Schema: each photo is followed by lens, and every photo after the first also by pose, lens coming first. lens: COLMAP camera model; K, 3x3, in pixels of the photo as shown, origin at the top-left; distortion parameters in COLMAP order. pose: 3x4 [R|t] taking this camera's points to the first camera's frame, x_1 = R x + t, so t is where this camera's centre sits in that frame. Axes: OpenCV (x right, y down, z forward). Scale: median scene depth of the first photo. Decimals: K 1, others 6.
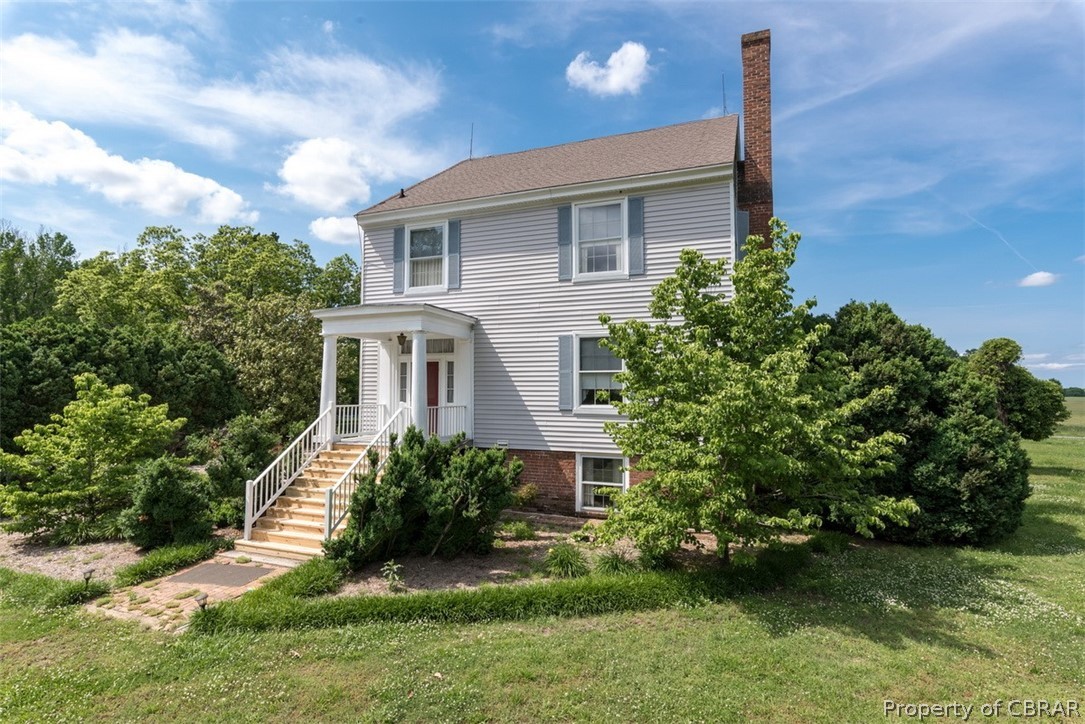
lens RADIAL K [[529.3, 0, 542.5], [0, 529.3, 362.0], [0, 0, 1]] dist [-0.001300, -0.000208]
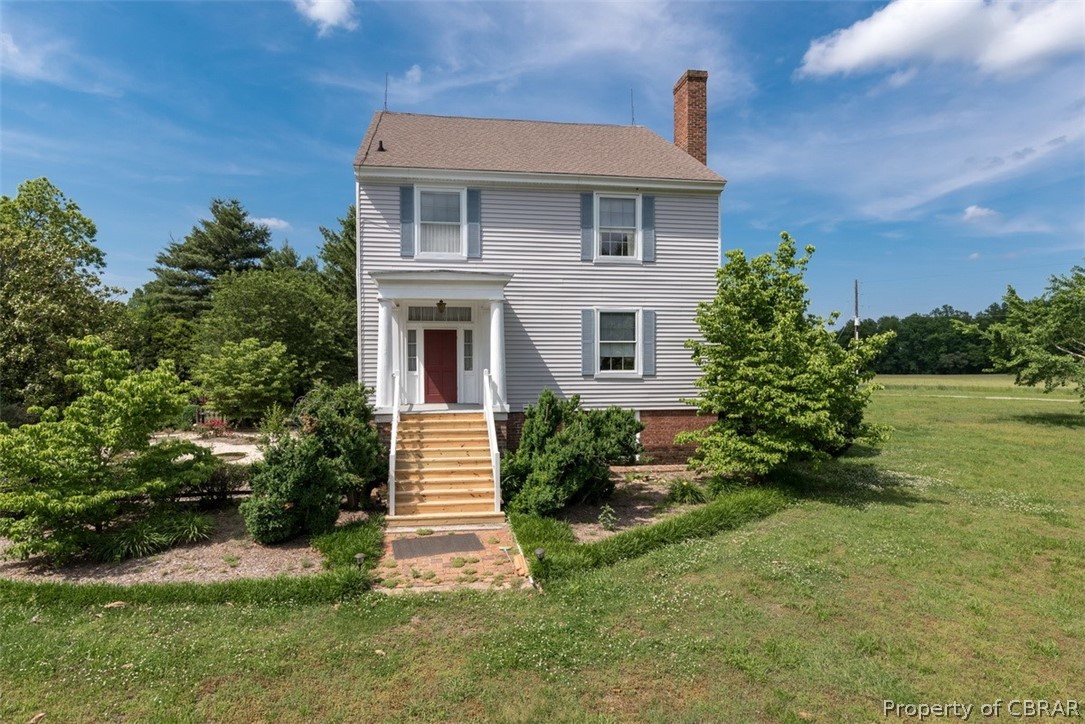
lens RADIAL K [[529.3, 0, 542.5], [0, 529.3, 362.0], [0, 0, 1]] dist [-0.001300, -0.000208]
pose [[0.881956, -0.005589, 0.471299, -0.575314], [-0.021066, 0.998463, 0.051262, 0.005930], [-0.470861, -0.055139, 0.880482, 0.041913]]
